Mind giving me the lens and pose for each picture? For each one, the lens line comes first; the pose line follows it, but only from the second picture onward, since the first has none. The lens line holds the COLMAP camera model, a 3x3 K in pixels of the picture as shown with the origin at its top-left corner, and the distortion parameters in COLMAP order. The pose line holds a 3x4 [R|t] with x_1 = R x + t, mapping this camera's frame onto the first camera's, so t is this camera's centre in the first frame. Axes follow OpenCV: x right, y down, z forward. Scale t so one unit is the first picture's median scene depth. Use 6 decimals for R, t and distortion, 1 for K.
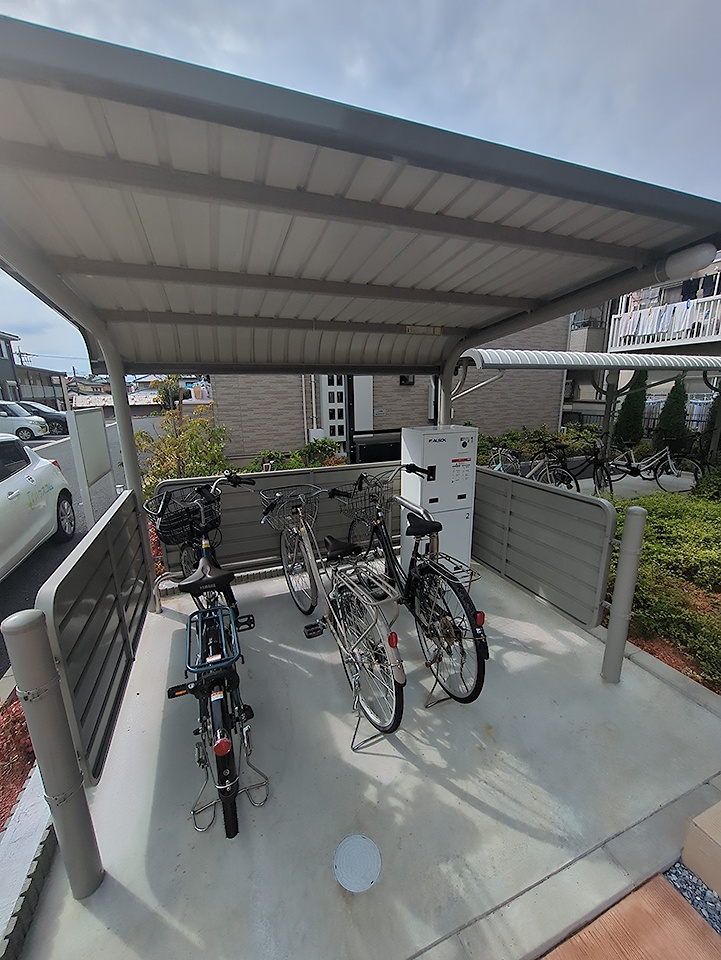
lens RADIAL K [[377.0, 0, 359.6], [0, 377.0, 481.0], [0, 0, 1]] dist [-0.000928, 0.000209]
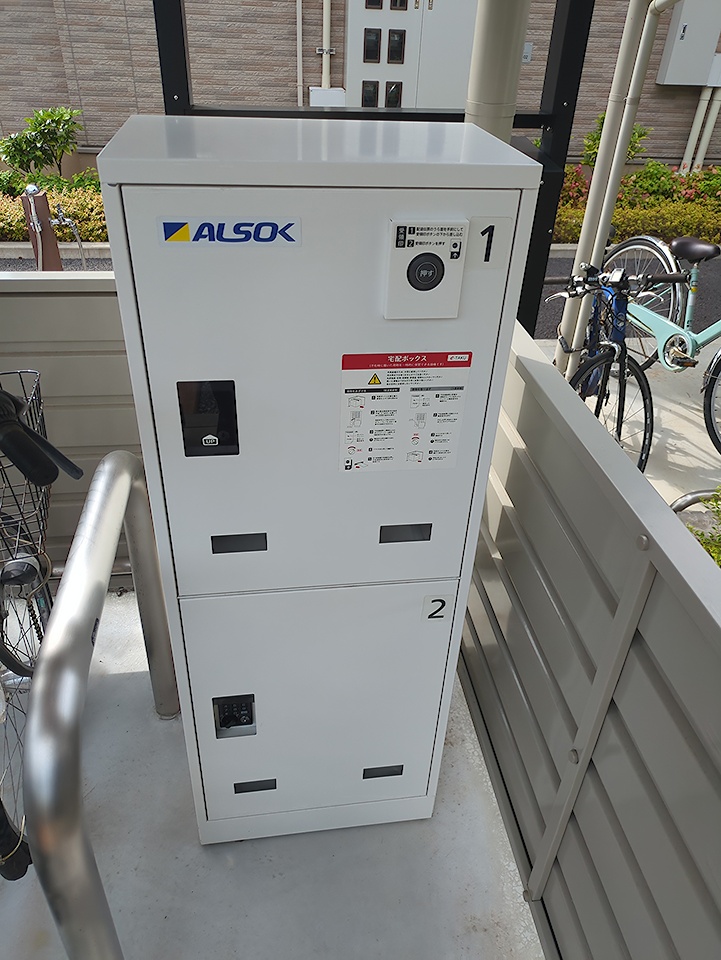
lens RADIAL K [[712.7, 0, 360.4], [0, 712.7, 480.3], [0, 0, 1]] dist [0.007612, 0.001758]
pose [[0.971697, 0.173398, -0.160434, 0.306436], [-0.104881, 0.925191, 0.364720, -0.118665], [0.211674, -0.337571, 0.917192, 0.669880]]
